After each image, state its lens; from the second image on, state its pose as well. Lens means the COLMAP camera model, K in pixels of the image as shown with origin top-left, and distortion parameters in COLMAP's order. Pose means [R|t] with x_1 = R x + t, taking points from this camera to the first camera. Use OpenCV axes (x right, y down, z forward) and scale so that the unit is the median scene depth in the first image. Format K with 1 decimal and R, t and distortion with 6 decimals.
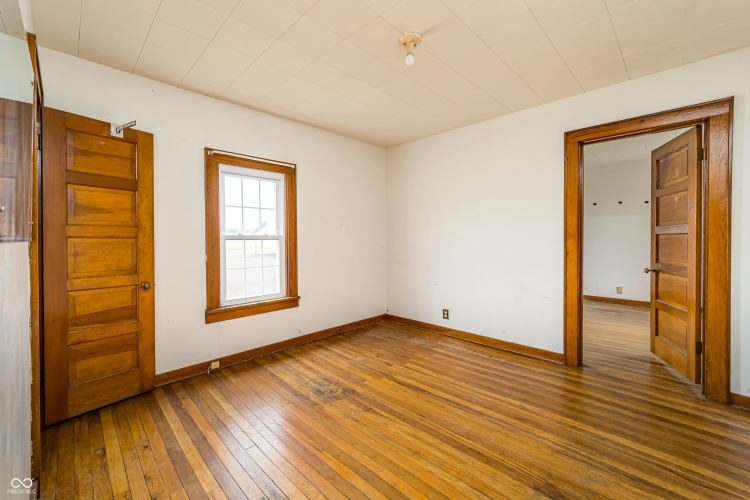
lens RADIAL K [[300.8, 0, 370.1], [0, 300.8, 242.9], [0, 0, 1]] dist [0.000556, 0.000019]
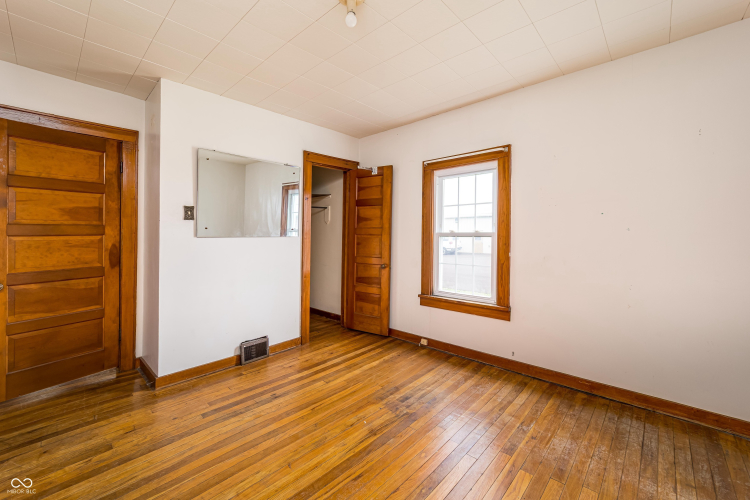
lens RADIAL K [[309.9, 0, 377.2], [0, 309.9, 231.8], [0, 0, 1]] dist [-0.001403, -0.000286]
pose [[0.046474, -0.006493, -0.998898, 0.656647], [-0.015766, 0.999850, -0.007232, -0.016006], [0.998795, 0.016085, 0.046365, 0.703706]]
